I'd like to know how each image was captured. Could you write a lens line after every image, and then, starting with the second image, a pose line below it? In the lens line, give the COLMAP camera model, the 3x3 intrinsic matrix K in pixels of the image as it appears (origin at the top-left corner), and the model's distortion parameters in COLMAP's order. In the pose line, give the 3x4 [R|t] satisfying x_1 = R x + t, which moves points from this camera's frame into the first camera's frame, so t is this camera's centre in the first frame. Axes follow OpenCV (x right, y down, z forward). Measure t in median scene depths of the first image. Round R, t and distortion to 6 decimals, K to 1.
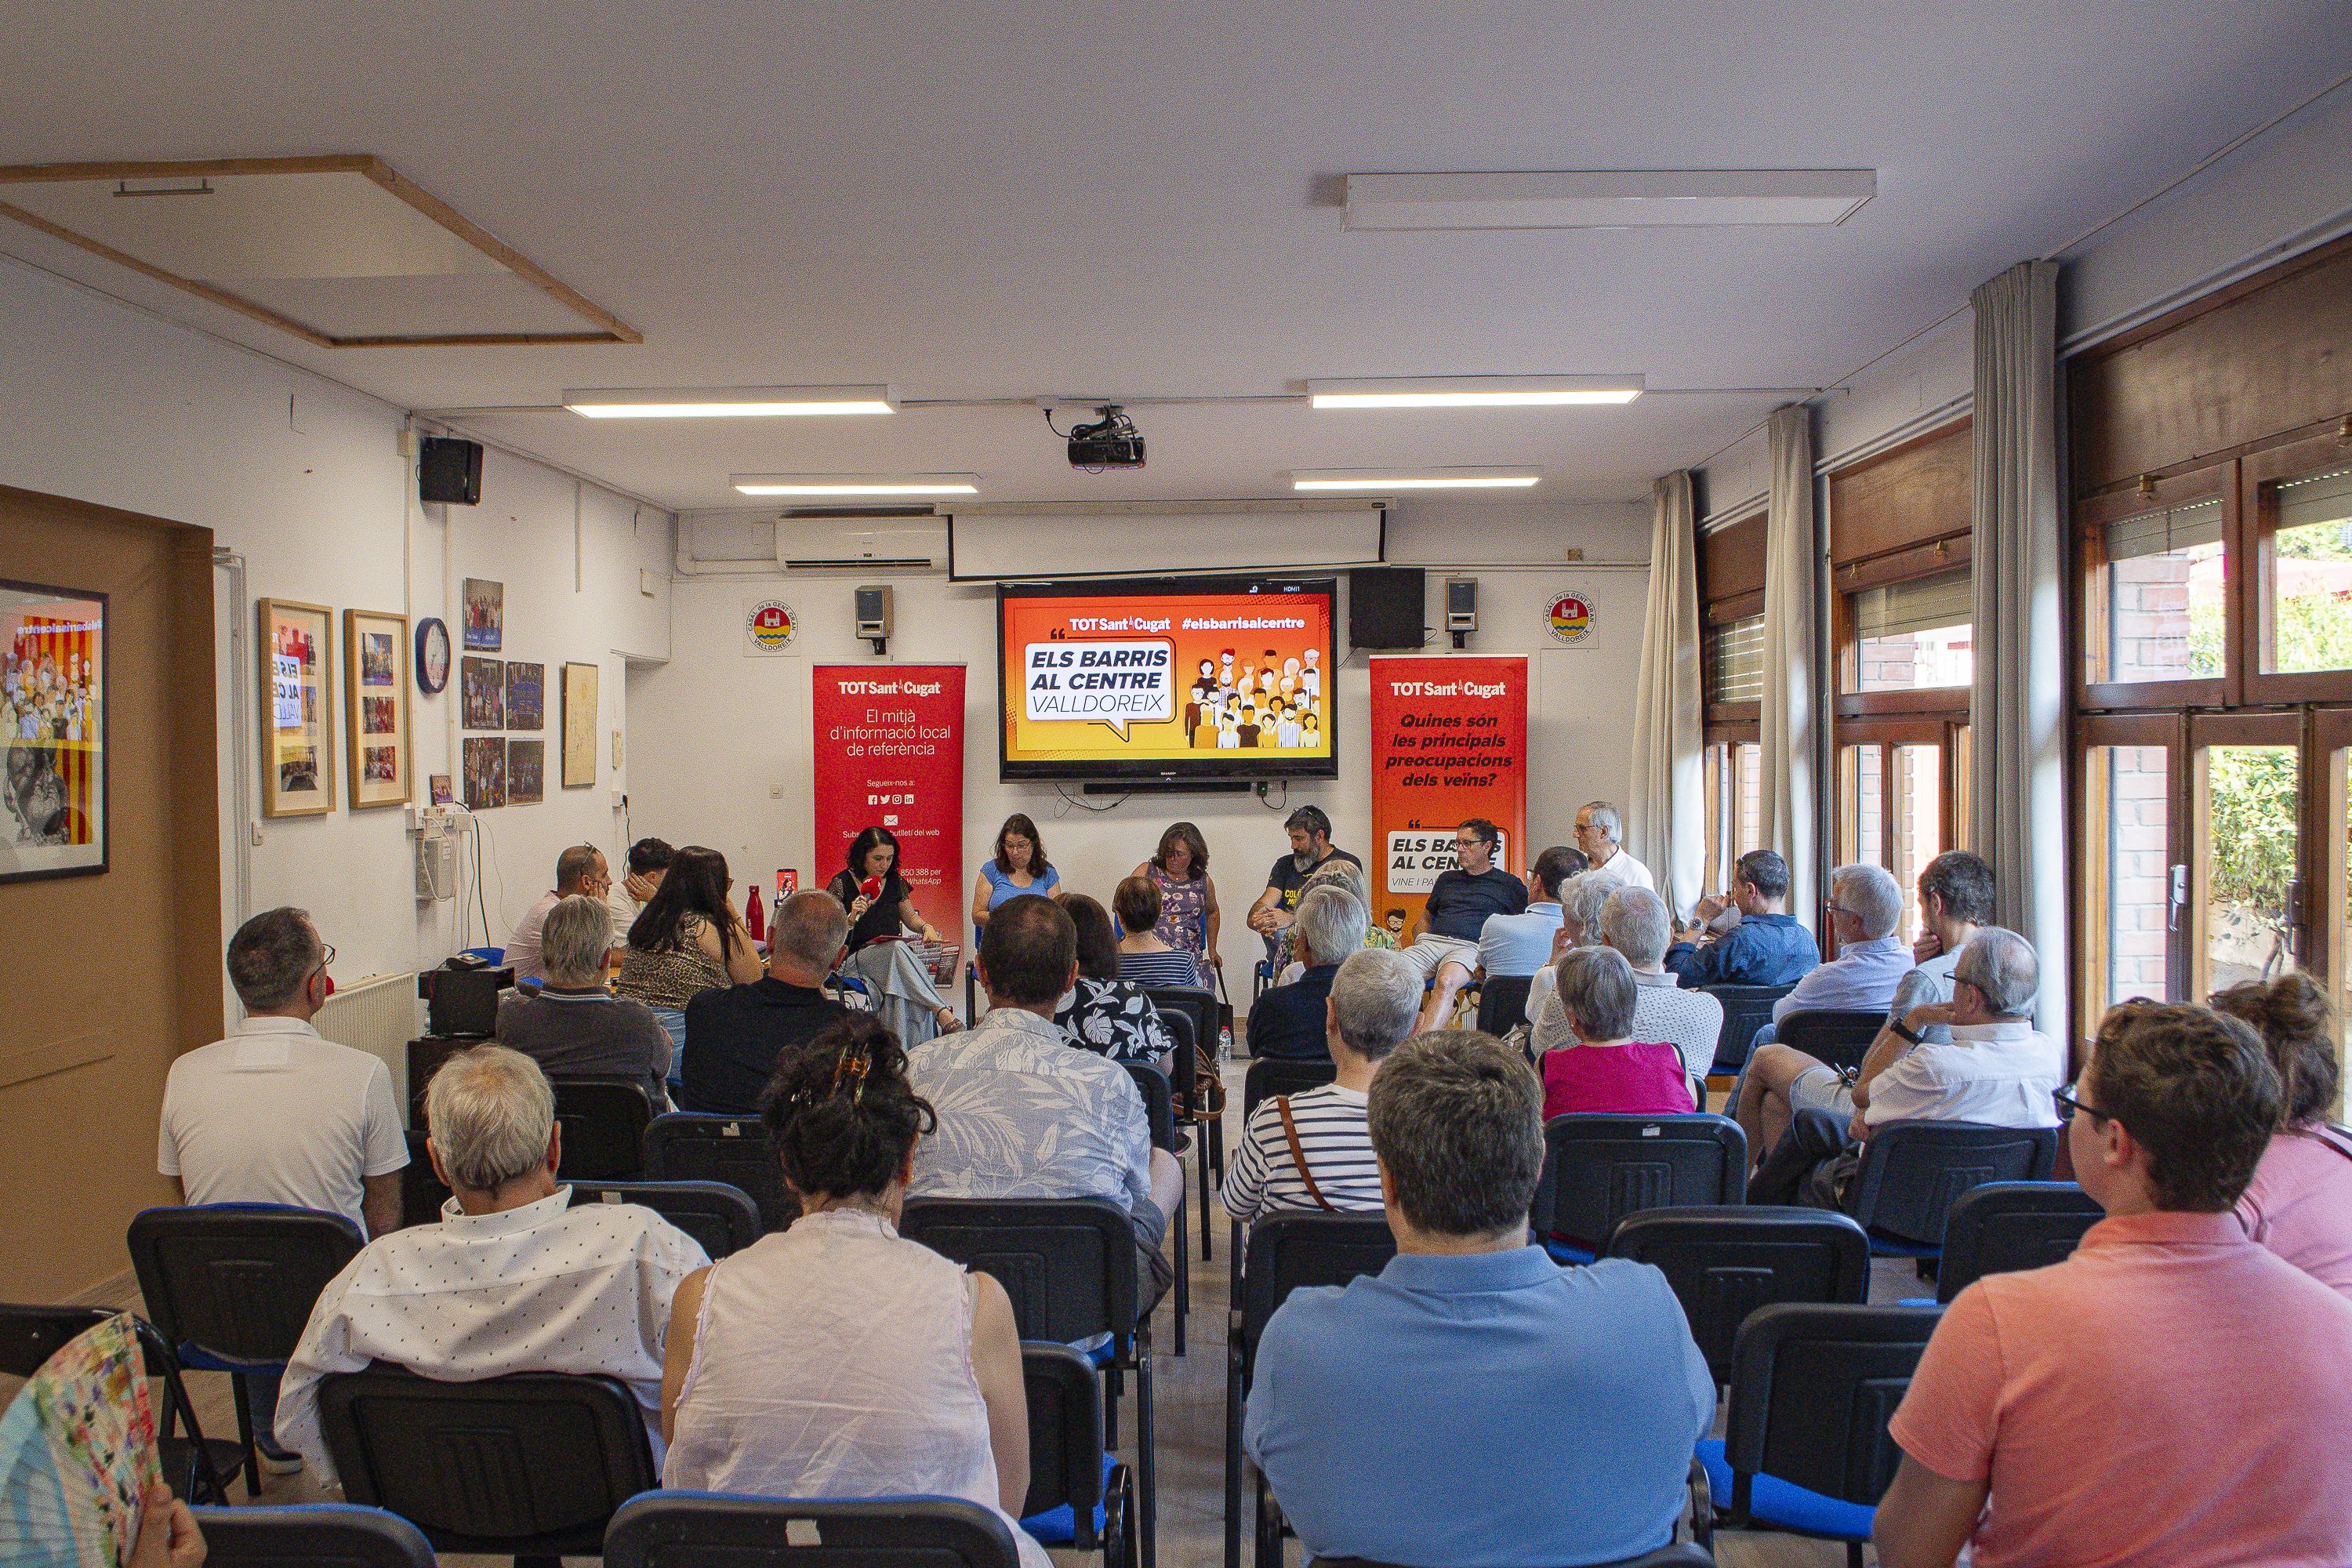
lens RADIAL K [[2255.7, 0, 1135.1], [0, 2255.7, 793.3], [0, 0, 1]] dist [-0.055255, 0.001476]
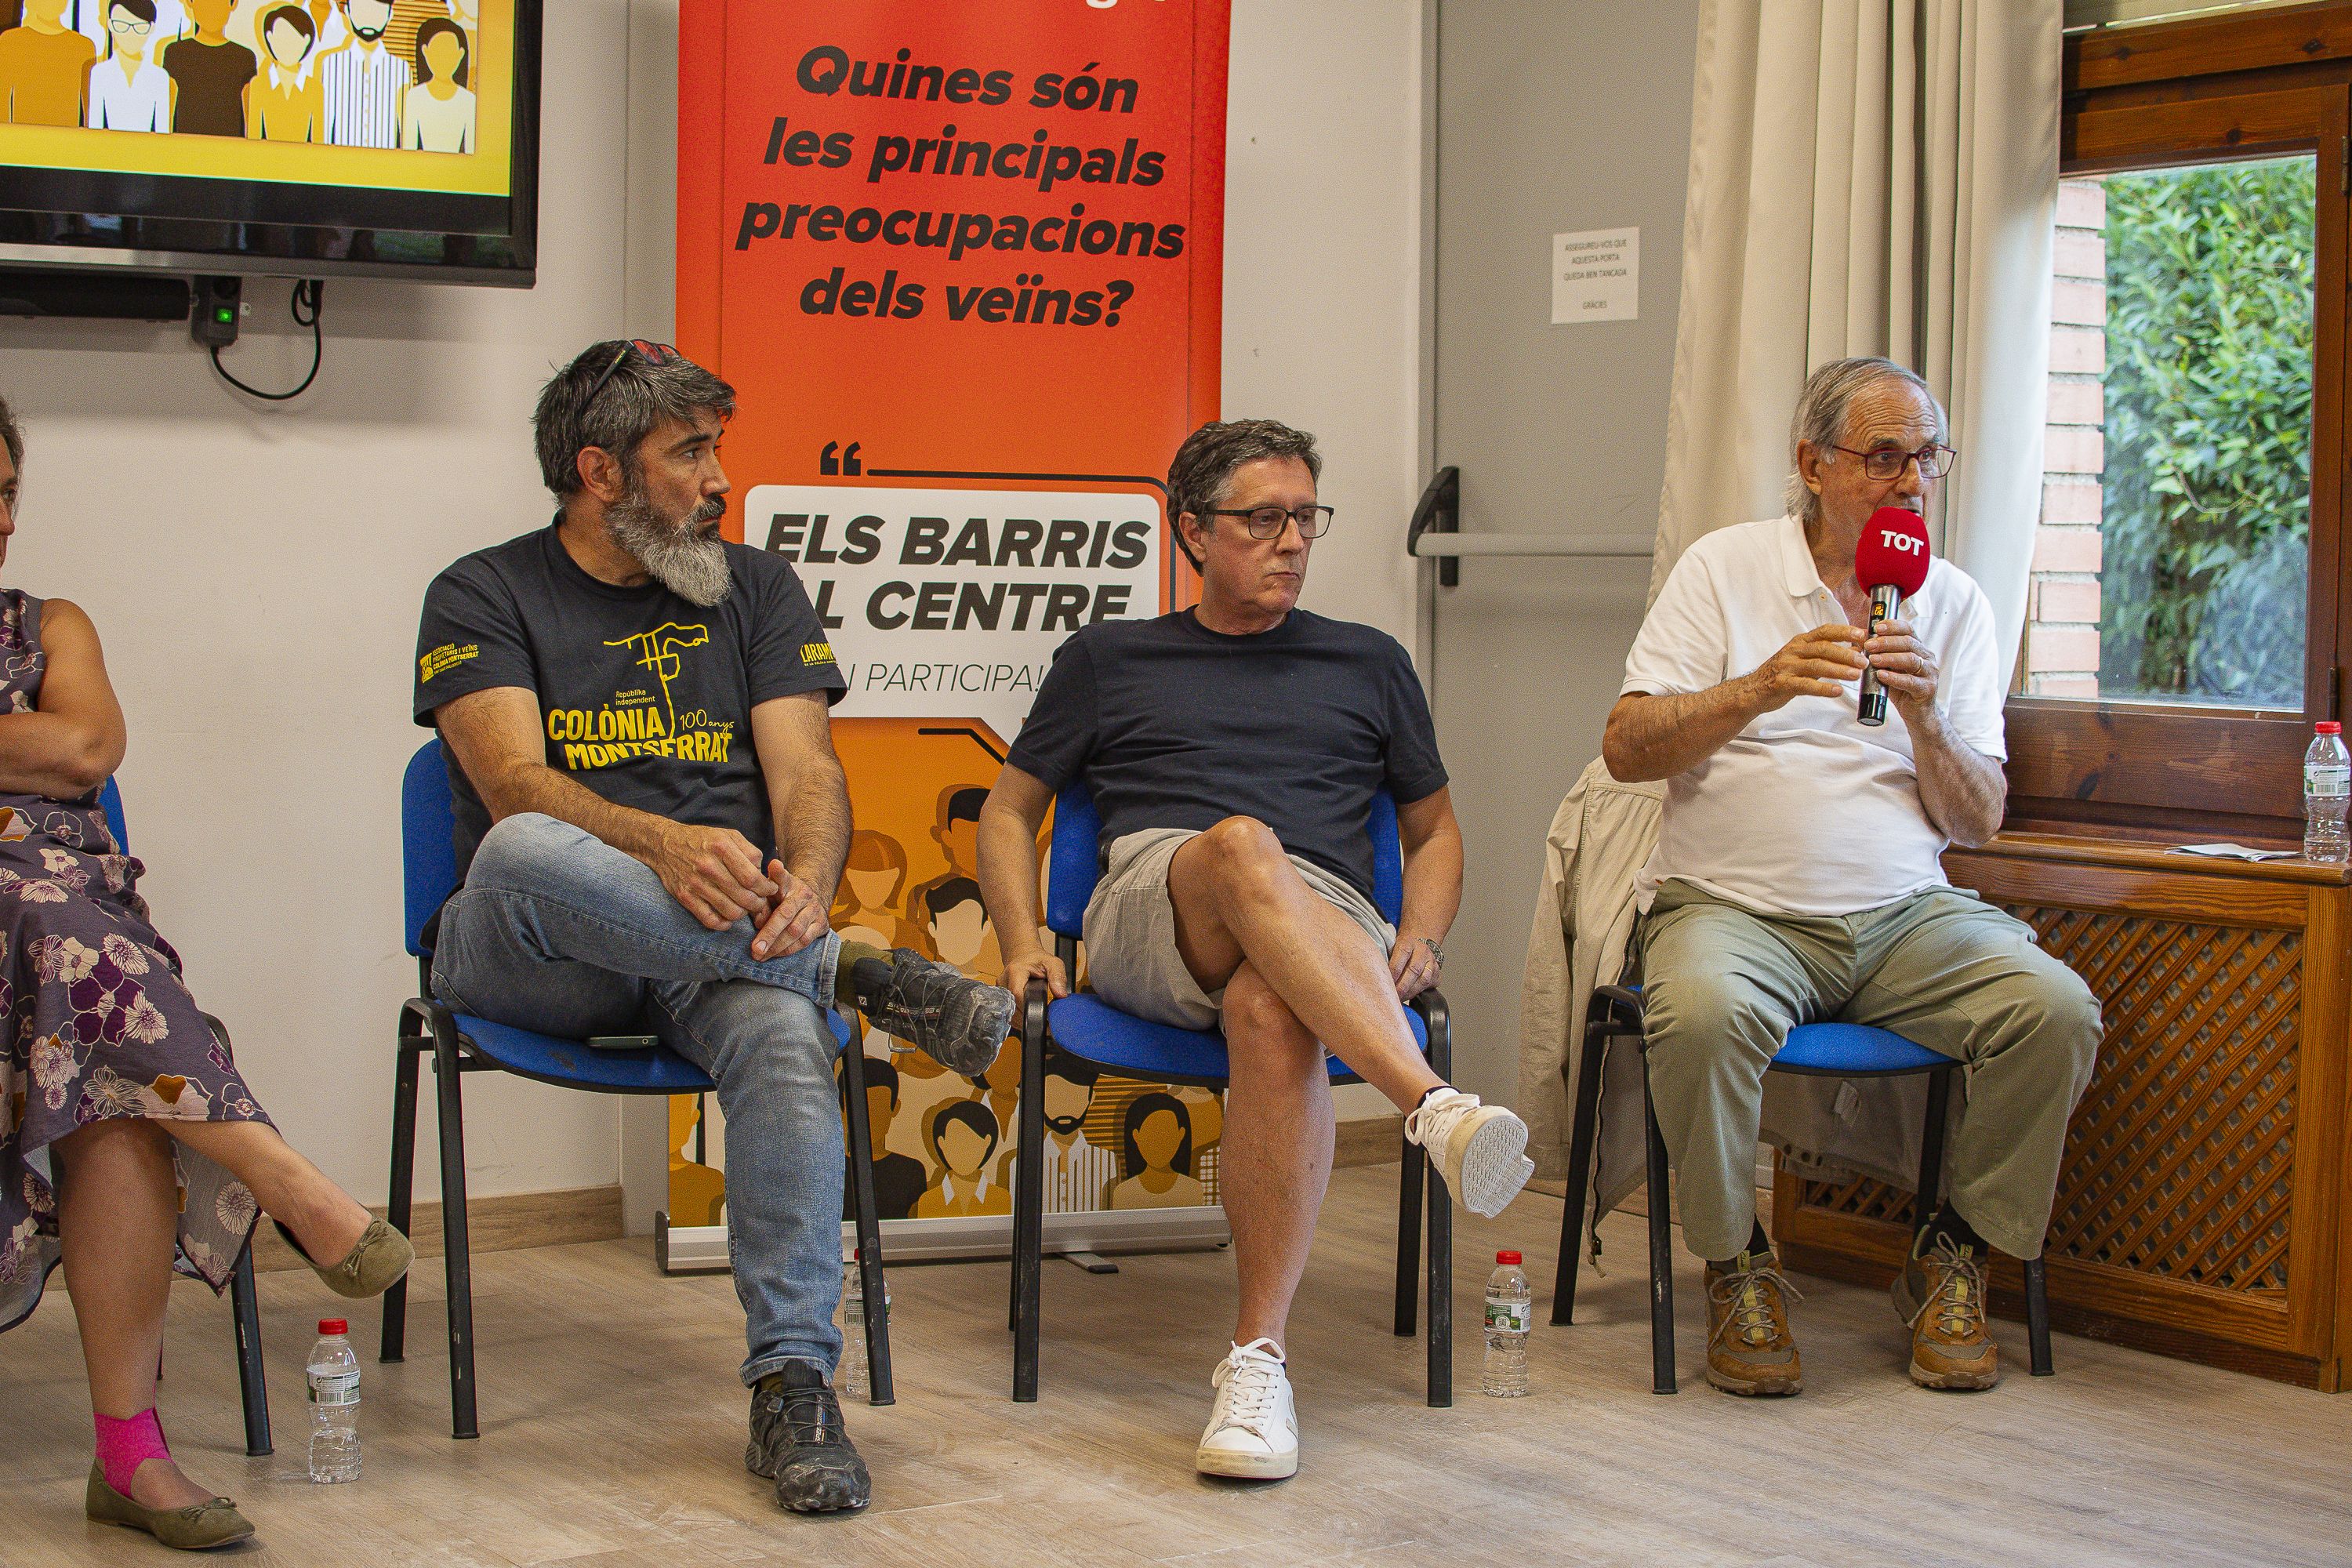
lens RADIAL K [[3586.9, 0, 1174.9], [0, 3586.9, 737.3], [0, 0, 1]] dist [-0.183174, 0.150553]
pose [[0.796210, -0.010118, 0.604936, -0.098889], [-0.004161, 0.999745, 0.022197, 0.036413], [-0.605006, -0.020191, 0.795965, 0.631279]]
